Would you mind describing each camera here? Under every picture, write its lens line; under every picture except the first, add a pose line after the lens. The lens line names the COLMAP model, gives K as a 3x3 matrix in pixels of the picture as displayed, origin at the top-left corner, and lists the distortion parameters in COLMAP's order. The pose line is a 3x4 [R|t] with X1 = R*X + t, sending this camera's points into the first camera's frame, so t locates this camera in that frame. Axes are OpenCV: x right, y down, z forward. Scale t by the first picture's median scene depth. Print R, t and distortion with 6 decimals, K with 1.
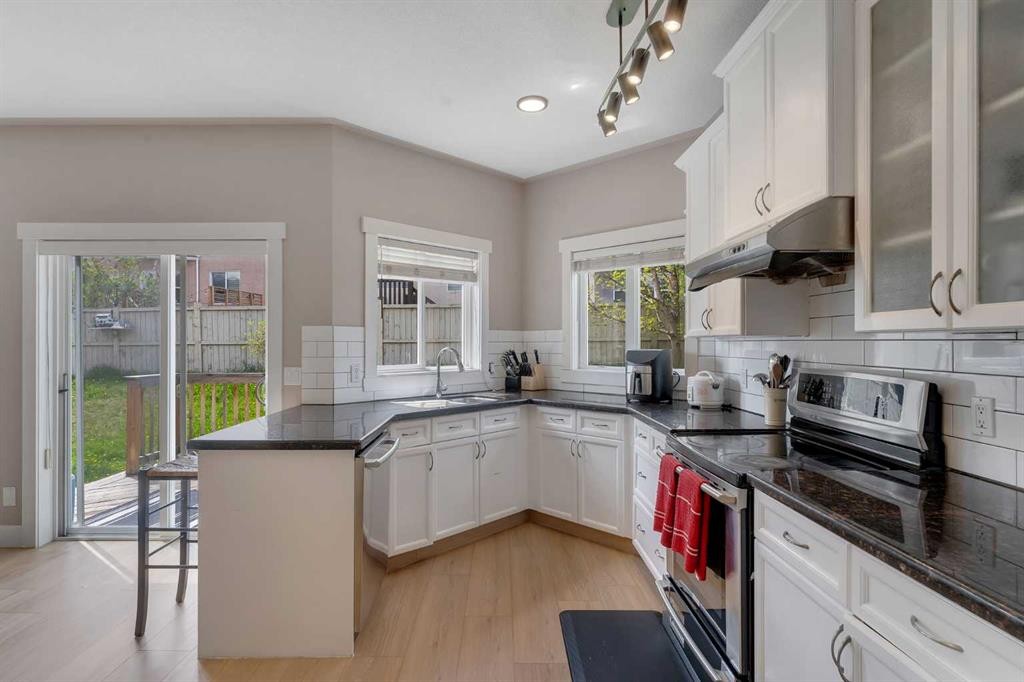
lens RADIAL K [[541.6, 0, 512.0], [0, 541.6, 341.0], [0, 0, 1]] dist [0.000202, 0.000020]
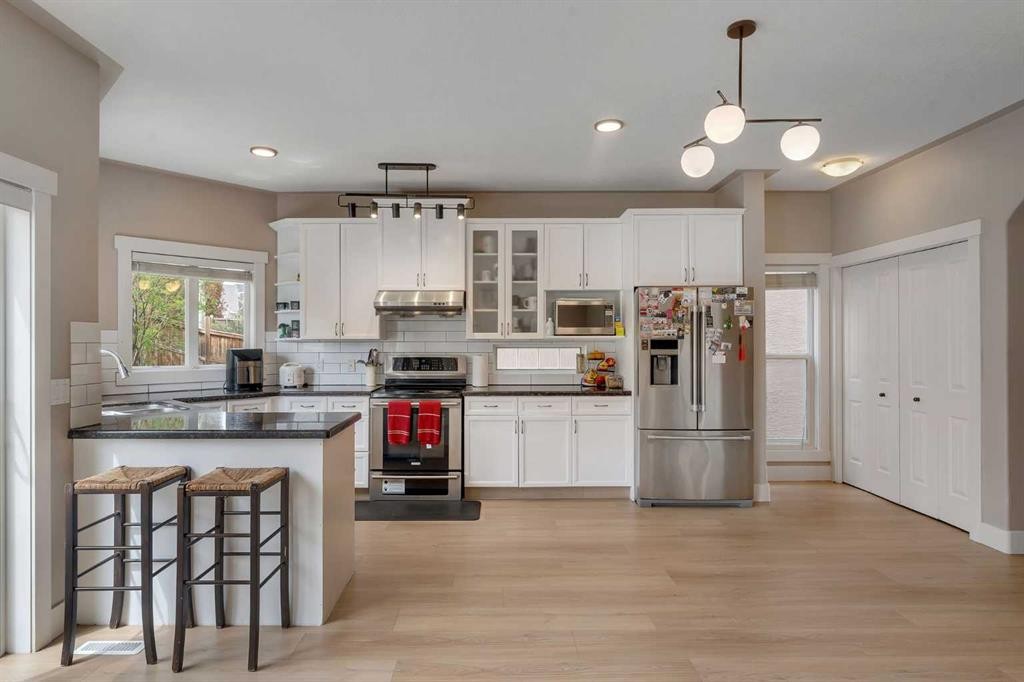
lens RADIAL K [[541.6, 0, 512.0], [0, 541.6, 341.0], [0, 0, 1]] dist [0.000202, 0.000020]
pose [[-0.015559, 0.002123, 0.999877, -1.131954], [-0.000499, 0.999998, -0.002131, -0.000365], [-0.999879, -0.000533, -0.015558, 0.417731]]
